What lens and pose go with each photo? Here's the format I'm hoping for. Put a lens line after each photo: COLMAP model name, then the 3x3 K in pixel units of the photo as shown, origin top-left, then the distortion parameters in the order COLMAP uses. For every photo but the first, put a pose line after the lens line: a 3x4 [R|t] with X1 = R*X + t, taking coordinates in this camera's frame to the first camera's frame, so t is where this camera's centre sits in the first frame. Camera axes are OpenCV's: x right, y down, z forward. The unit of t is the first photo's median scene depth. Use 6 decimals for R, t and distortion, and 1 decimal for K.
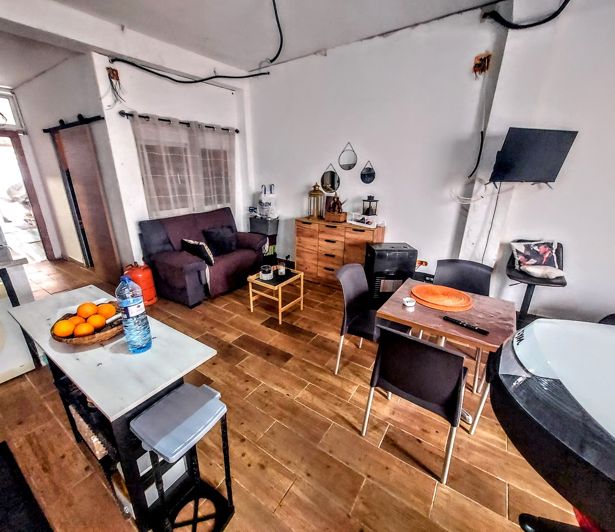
lens RADIAL K [[282.9, 0, 292.2], [0, 282.9, 263.7], [0, 0, 1]] dist [0.004180, 0.000395]
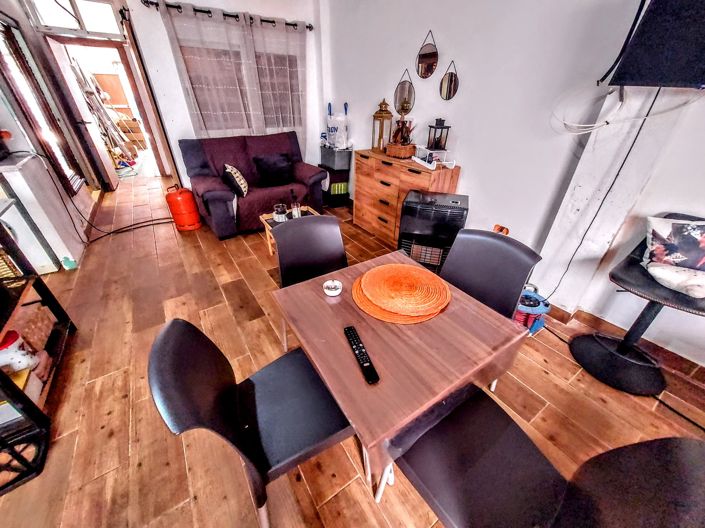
lens RADIAL K [[278.8, 0, 352.8], [0, 278.8, 265.6], [0, 0, 1]] dist [0.007677, -0.002758]
pose [[0.938093, 0.188419, -0.290655, 0.316352], [-0.121428, 0.964746, 0.233494, -0.030788], [0.324403, -0.183746, 0.927901, 0.230710]]
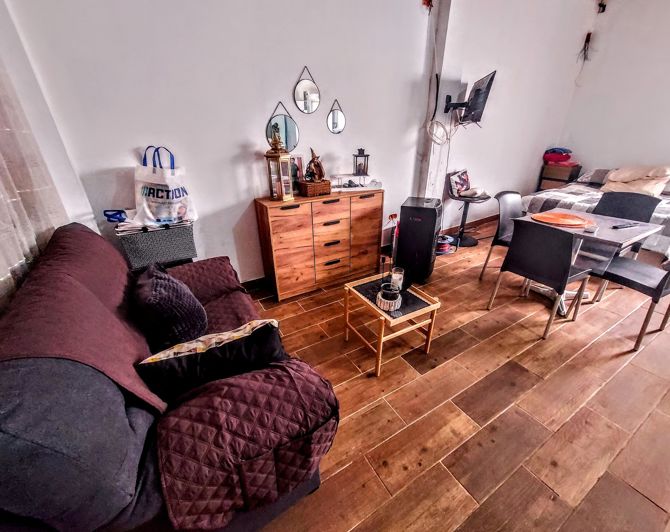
lens RADIAL K [[290.2, 0, 335.2], [0, 290.2, 266.2], [0, 0, 1]] dist [0.002266, -0.000370]
pose [[0.391271, -0.396721, 0.830373, -0.489325], [0.316996, 0.905190, 0.283097, -0.182552], [-0.863956, 0.152458, 0.479934, 0.676387]]
